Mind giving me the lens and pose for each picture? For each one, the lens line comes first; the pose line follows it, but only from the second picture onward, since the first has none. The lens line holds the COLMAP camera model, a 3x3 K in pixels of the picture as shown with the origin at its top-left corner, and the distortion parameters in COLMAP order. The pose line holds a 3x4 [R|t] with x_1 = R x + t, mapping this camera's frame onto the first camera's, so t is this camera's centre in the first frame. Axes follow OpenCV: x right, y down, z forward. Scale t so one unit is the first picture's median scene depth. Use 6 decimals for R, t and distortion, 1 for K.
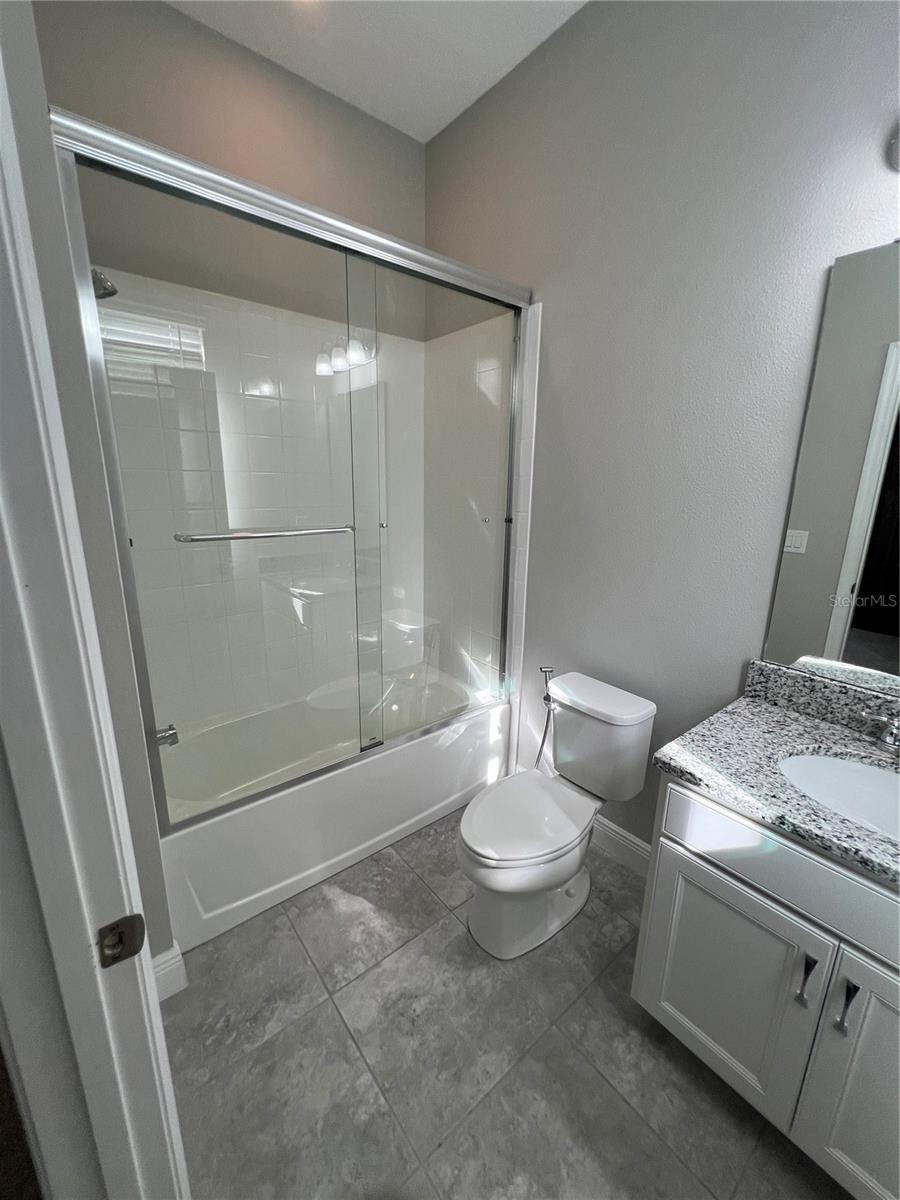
lens RADIAL K [[478.7, 0, 451.2], [0, 478.7, 600.5], [0, 0, 1]] dist [-0.002636, 0.000727]
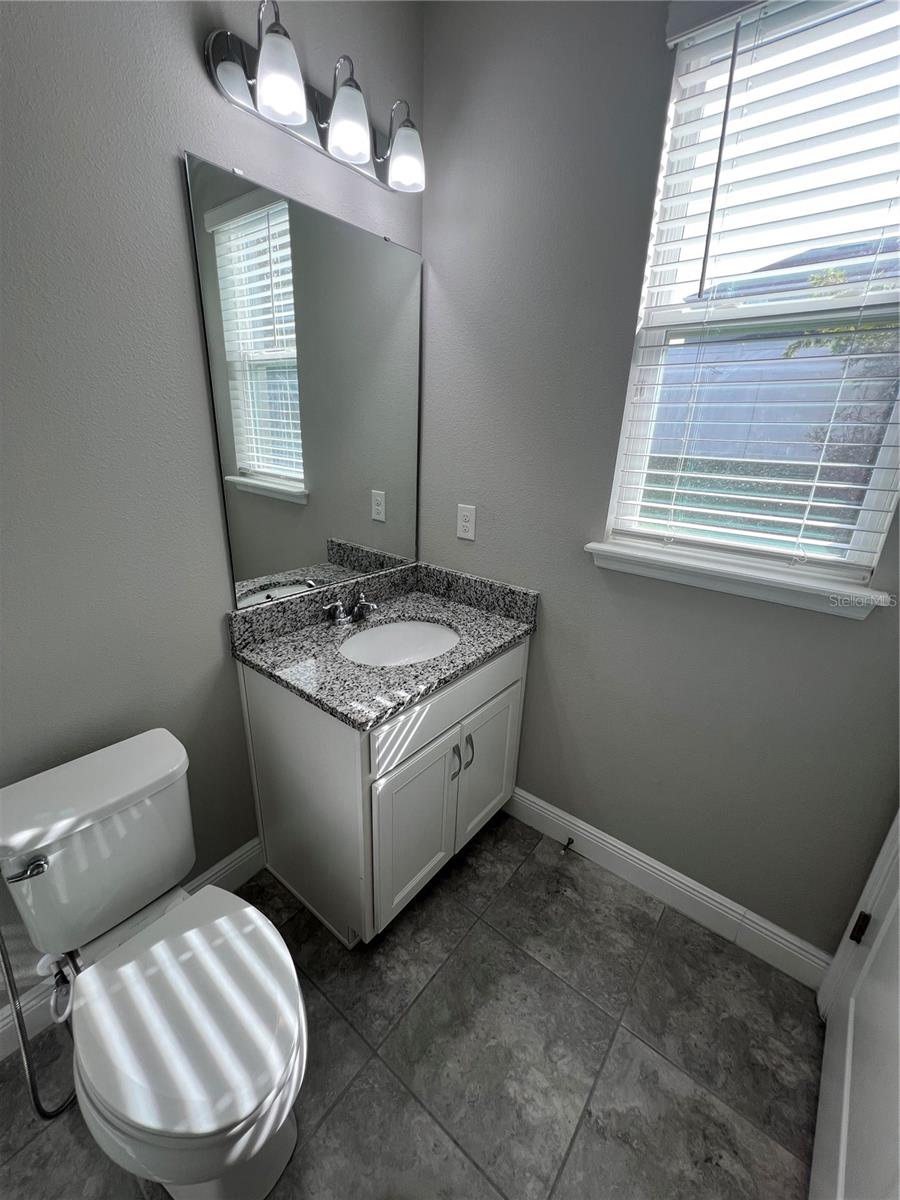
lens RADIAL K [[478.1, 0, 453.2], [0, 478.1, 598.5], [0, 0, 1]] dist [-0.002669, -0.000164]
pose [[-0.220061, -0.349439, 0.910750, -0.349754], [0.198381, 0.898095, 0.392518, -0.207482], [-0.955101, 0.267053, -0.128314, 0.788798]]
